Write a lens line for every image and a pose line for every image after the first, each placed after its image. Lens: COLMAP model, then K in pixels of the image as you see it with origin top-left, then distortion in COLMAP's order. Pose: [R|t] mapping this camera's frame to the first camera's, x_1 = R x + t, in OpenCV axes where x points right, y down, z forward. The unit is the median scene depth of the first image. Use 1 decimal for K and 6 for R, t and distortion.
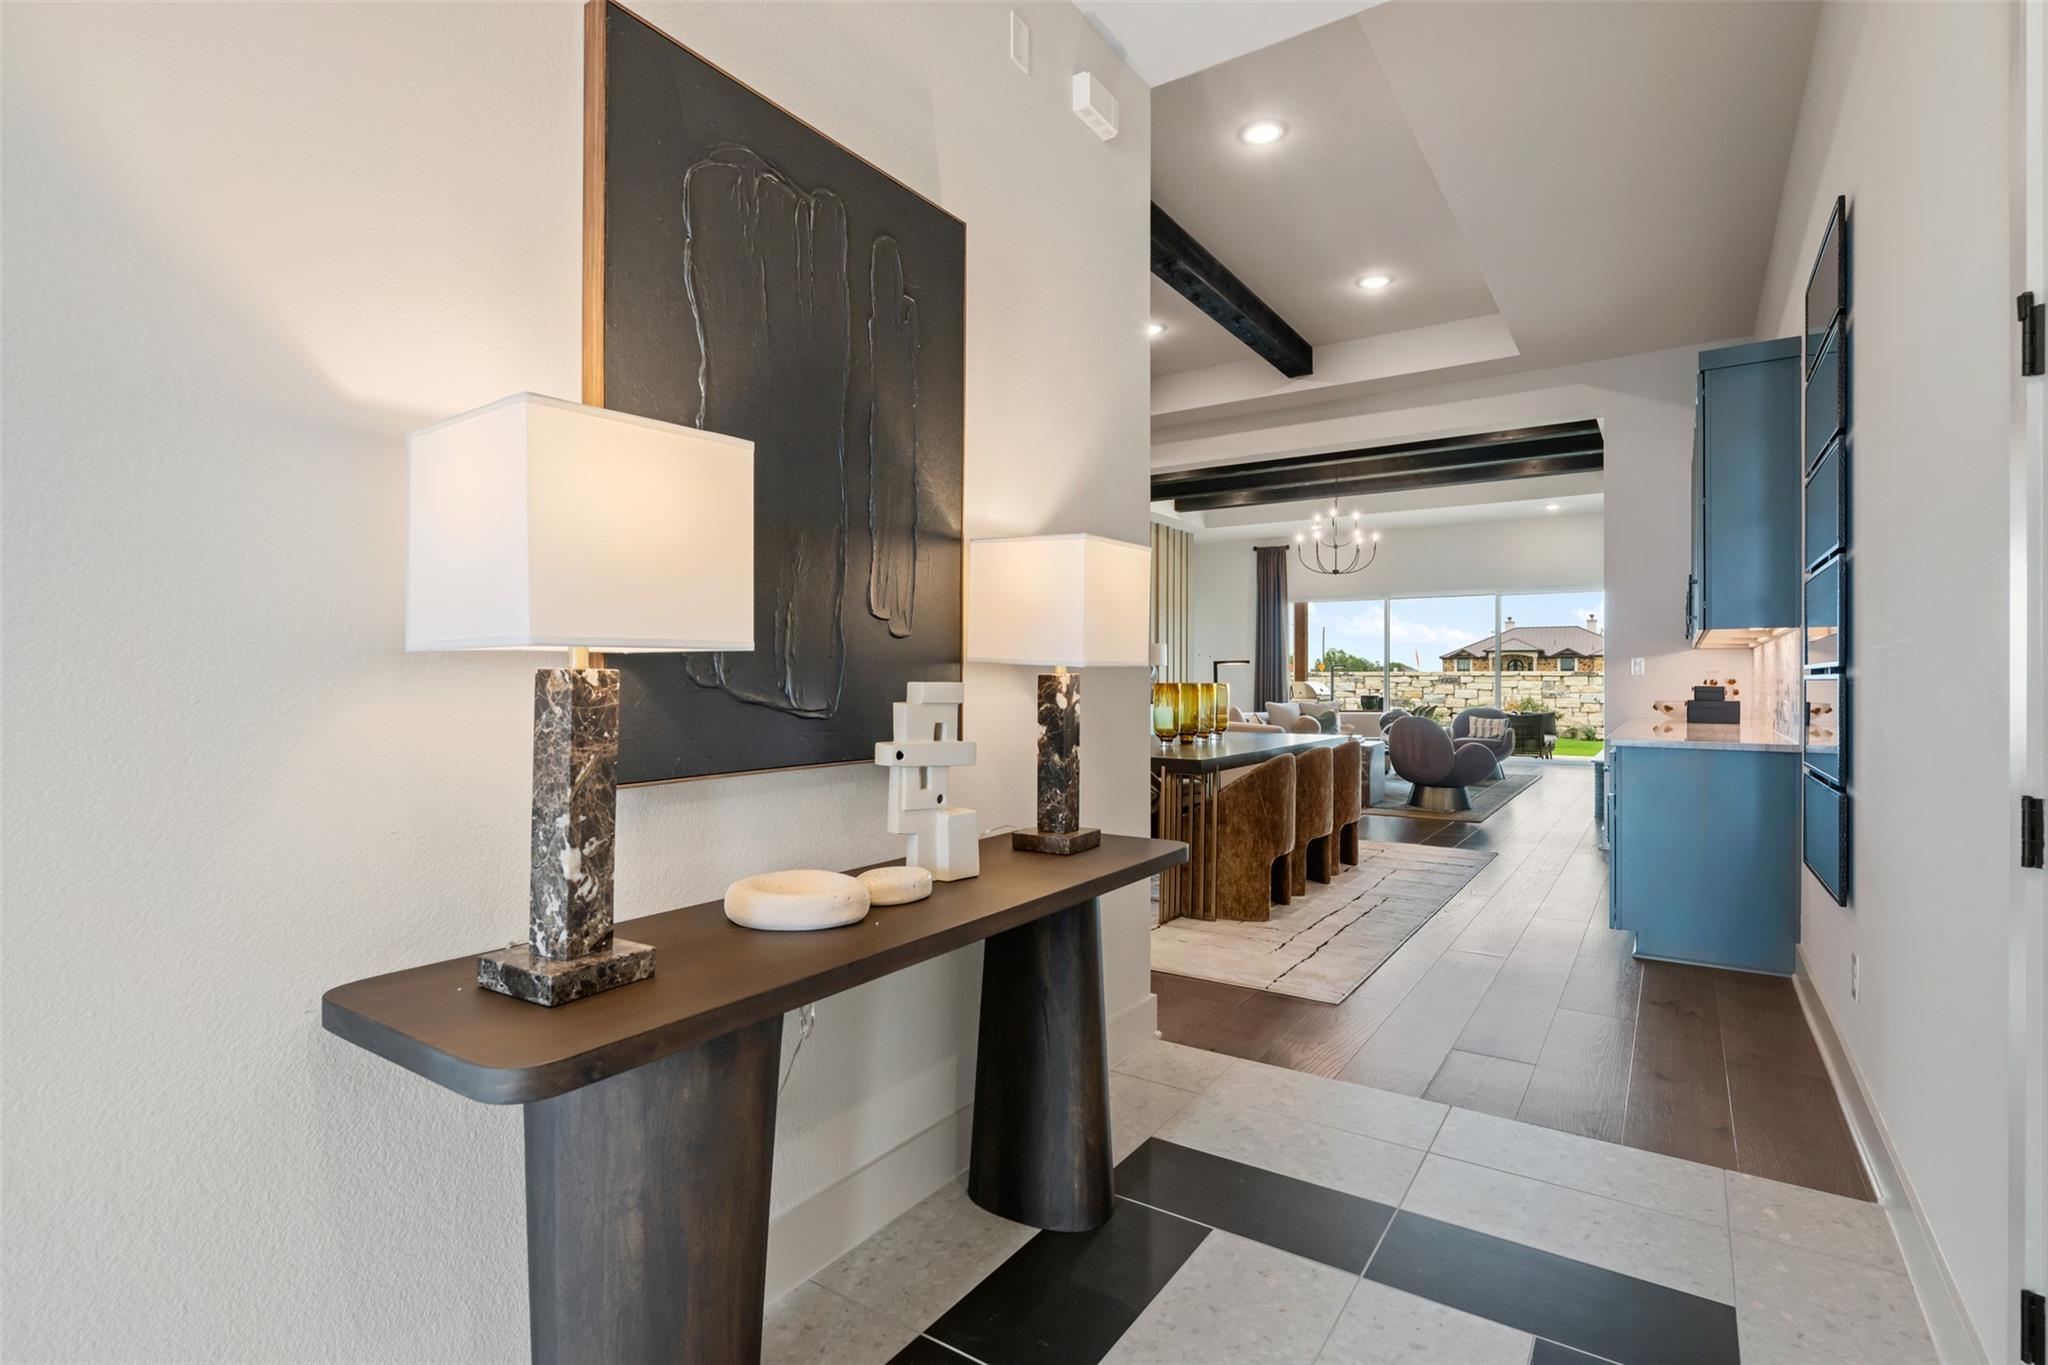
lens RADIAL K [[994.8, 0, 1028.2], [0, 994.8, 670.0], [0, 0, 1]] dist [-0.003088, -0.000153]
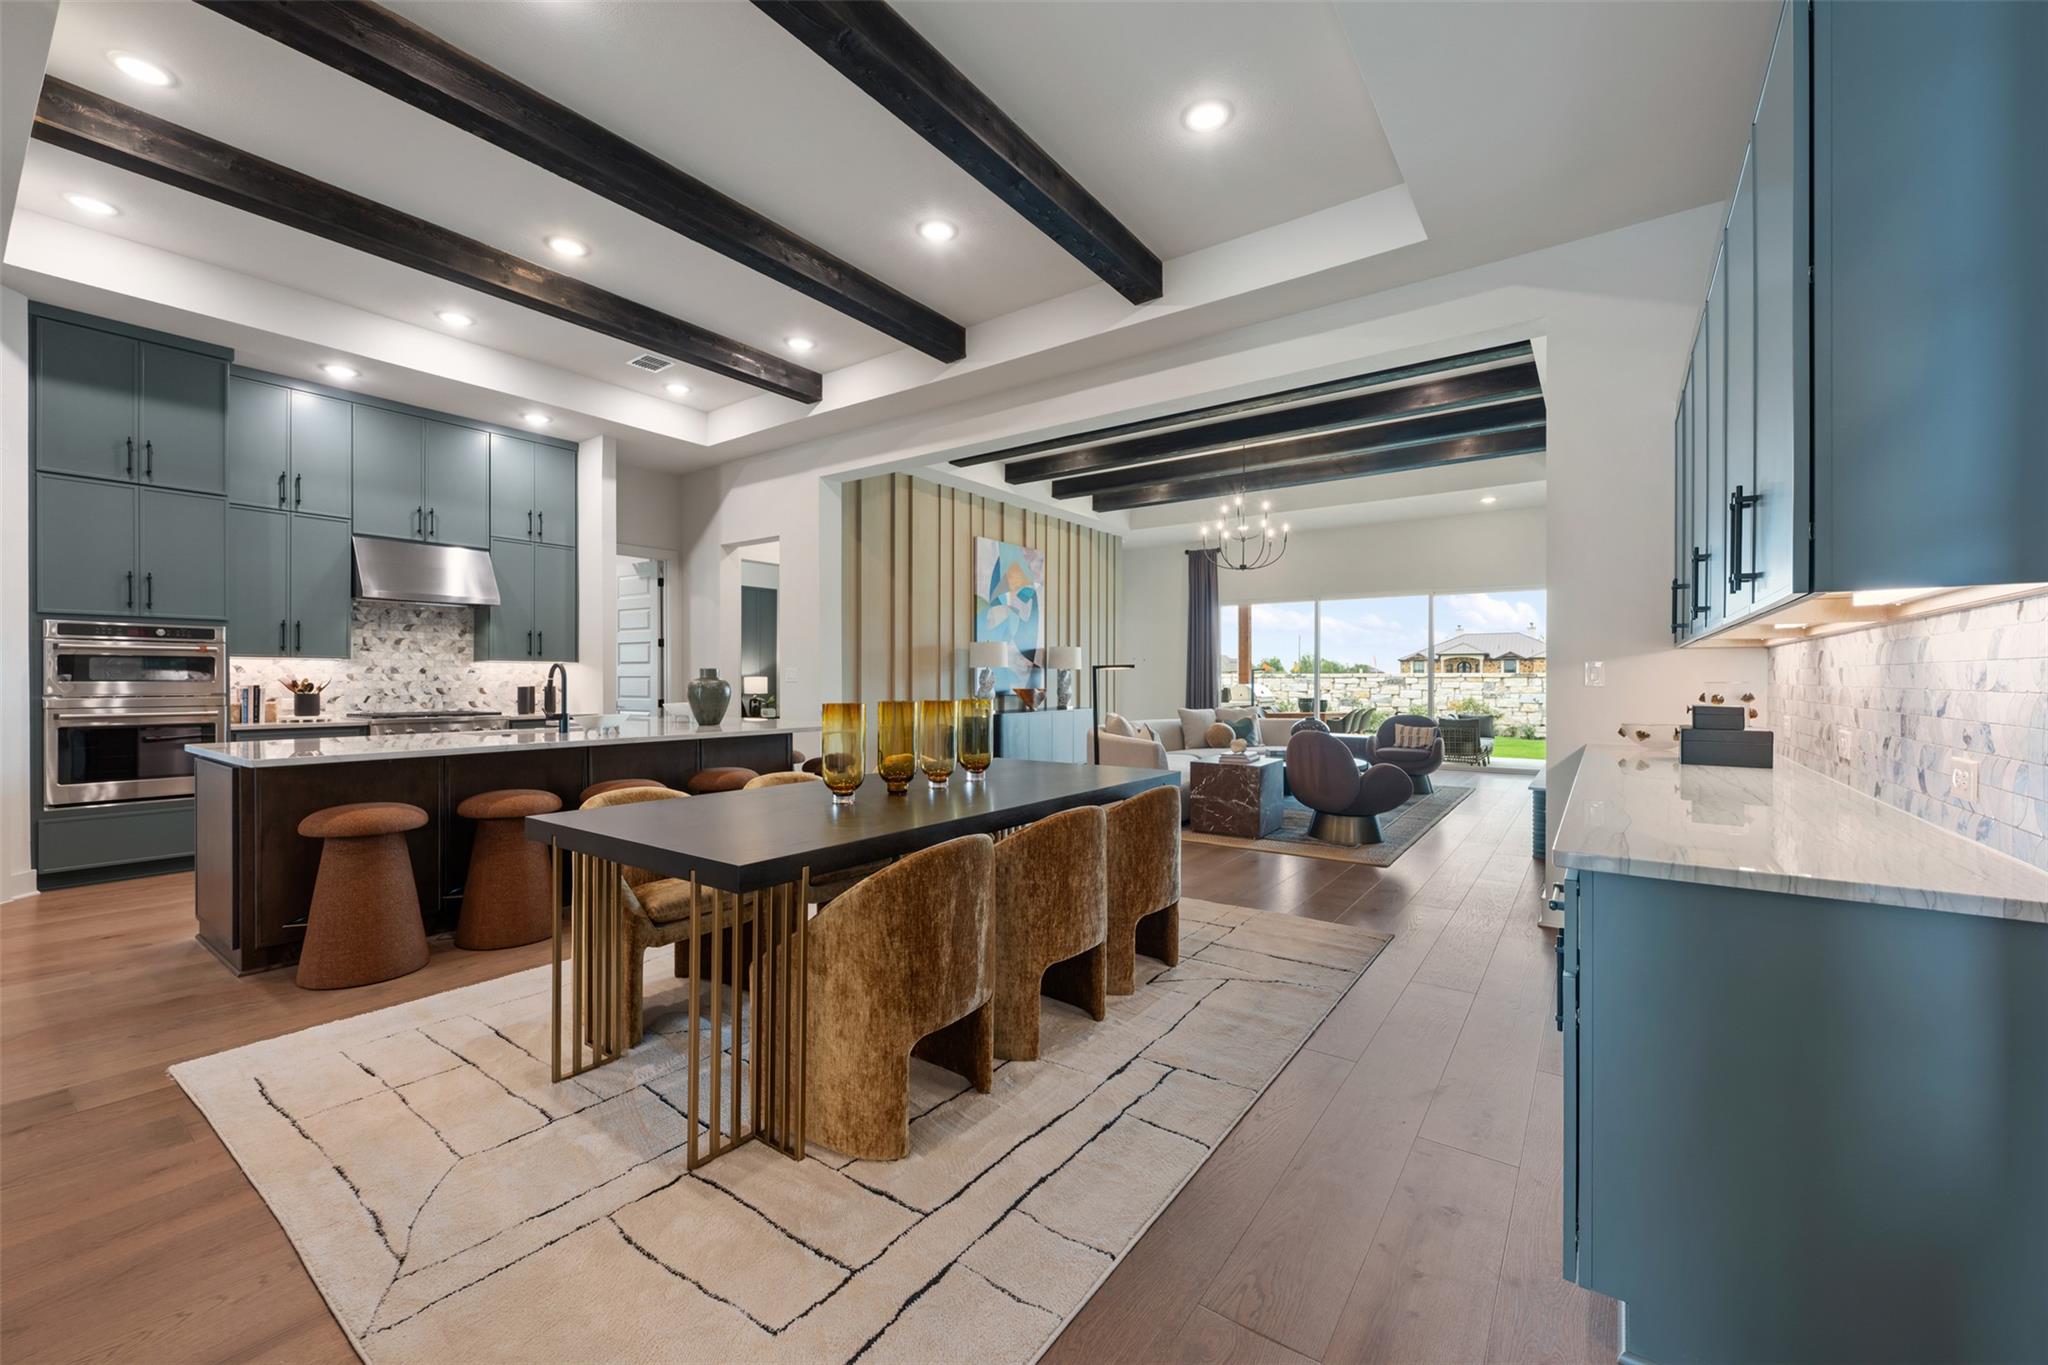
lens RADIAL K [[816.6, 0, 1027.6], [0, 816.6, 678.5], [0, 0, 1]] dist [0.002053, -0.000832]
pose [[0.999318, -0.000587, -0.036931, 0.123662], [0.000934, 0.999956, 0.009383, -0.003319], [0.036924, -0.009412, 0.999274, 0.216498]]
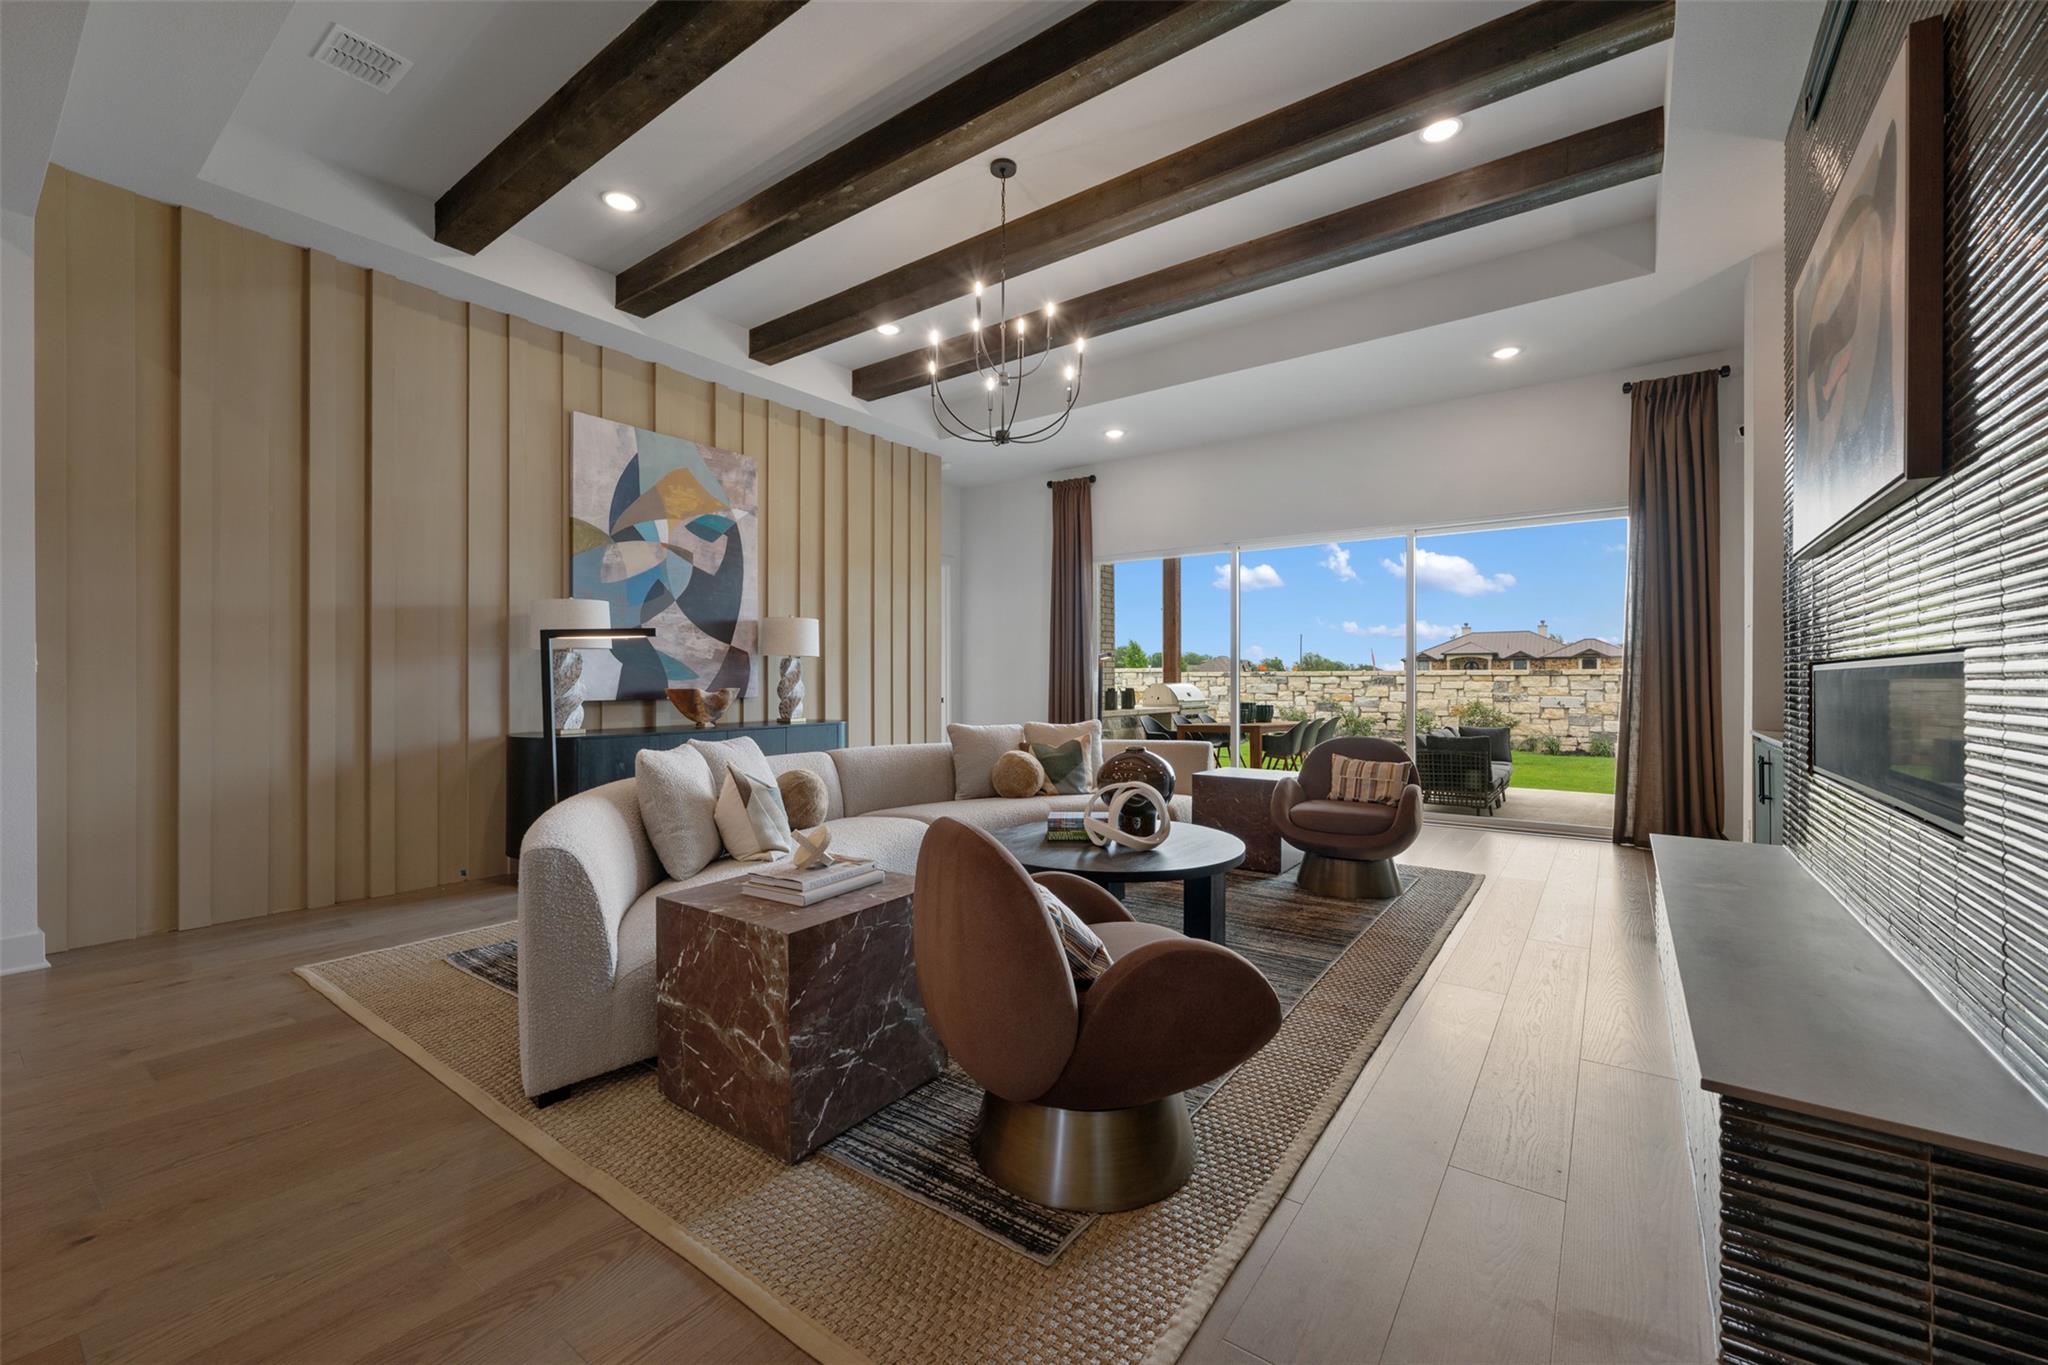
lens RADIAL K [[816.6, 0, 1025.2], [0, 816.6, 671.2], [0, 0, 1]] dist [0.002053, -0.000832]
pose [[0.998915, -0.000611, -0.046571, 0.298162], [0.000575, 1.000000, -0.000769, 0.005200], [0.046571, 0.000741, 0.998915, 0.565231]]
